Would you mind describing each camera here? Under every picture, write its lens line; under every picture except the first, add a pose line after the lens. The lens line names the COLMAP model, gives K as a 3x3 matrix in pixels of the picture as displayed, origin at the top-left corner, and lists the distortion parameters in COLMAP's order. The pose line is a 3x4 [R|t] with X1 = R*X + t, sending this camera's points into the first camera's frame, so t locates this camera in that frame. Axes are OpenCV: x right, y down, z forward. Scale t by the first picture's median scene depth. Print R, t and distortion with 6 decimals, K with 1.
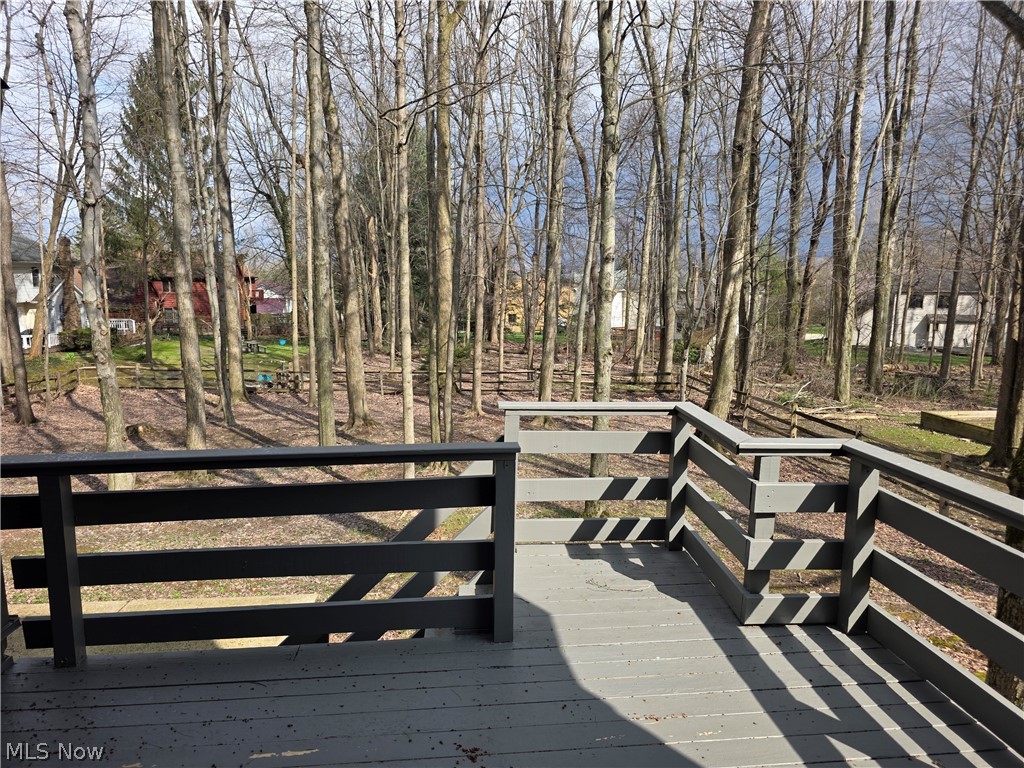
lens RADIAL K [[681.4, 0, 525.2], [0, 681.4, 392.0], [0, 0, 1]] dist [0.066185, -0.058627]
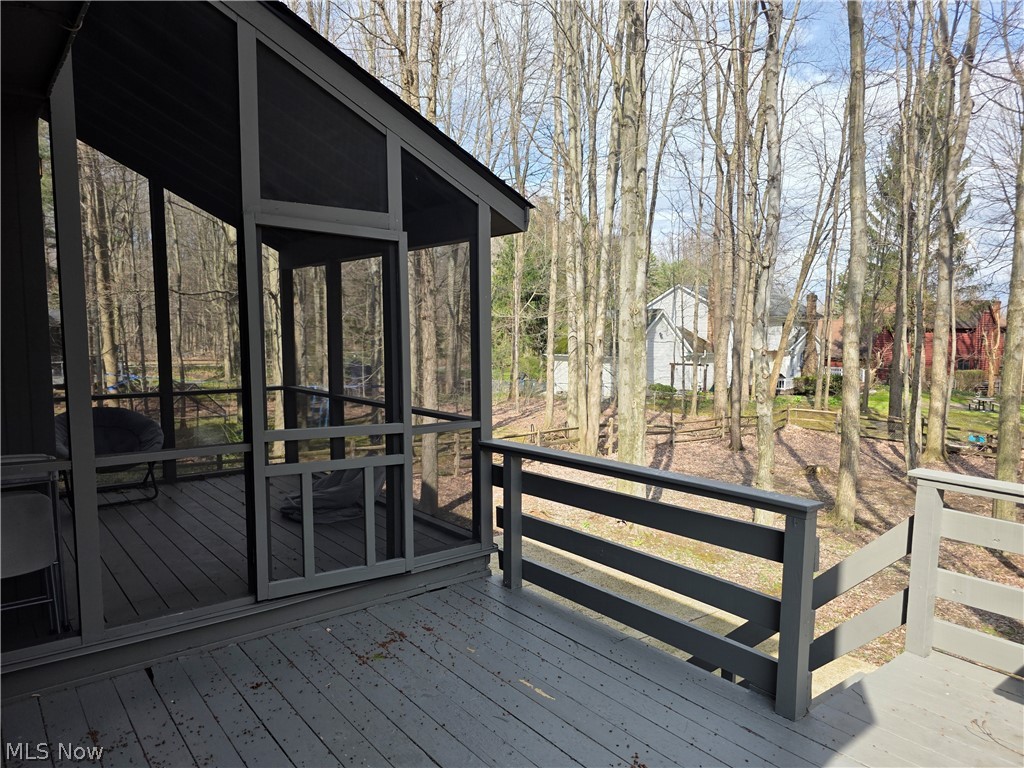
lens RADIAL K [[685.4, 0, 515.2], [0, 685.4, 390.2], [0, 0, 1]] dist [0.054511, -0.051425]
pose [[0.539232, 0.067013, -0.839487, 0.084765], [-0.130203, 0.991477, -0.004488, -0.002471], [0.832031, 0.111723, 0.543362, 0.025390]]
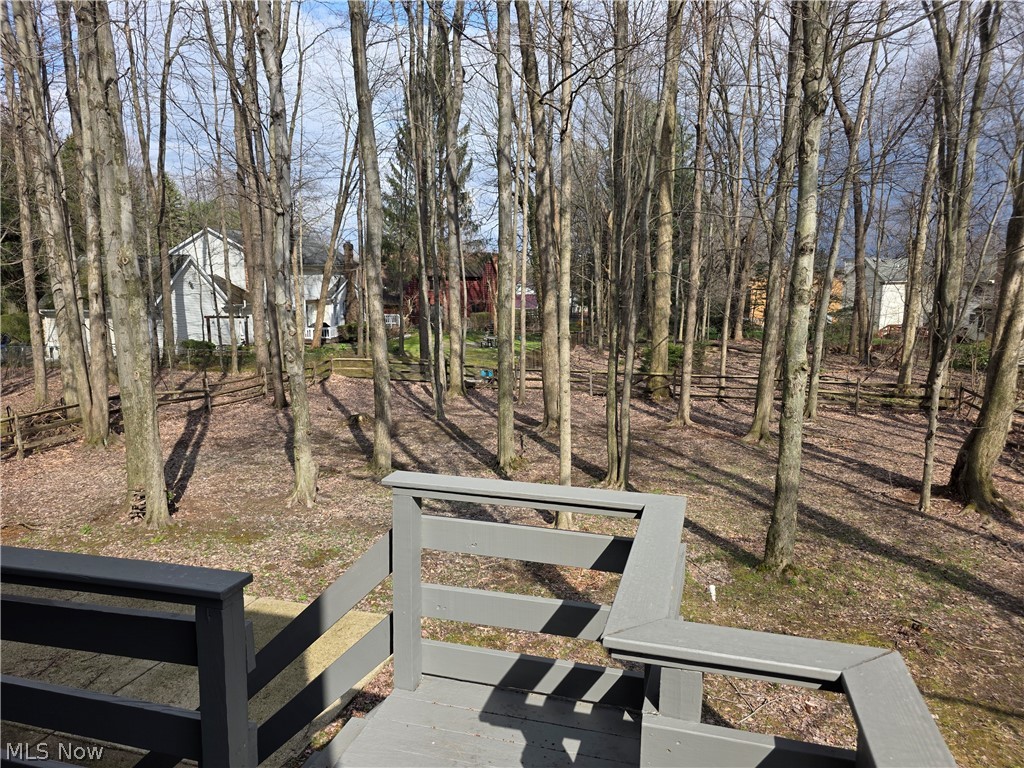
lens RADIAL K [[689.7, 0, 517.3], [0, 689.7, 391.2], [0, 0, 1]] dist [0.058852, -0.056368]
pose [[0.932274, 0.046839, -0.358707, 0.069667], [-0.044763, 0.998898, 0.014093, -0.017749], [0.358972, 0.002918, 0.933344, 0.081978]]
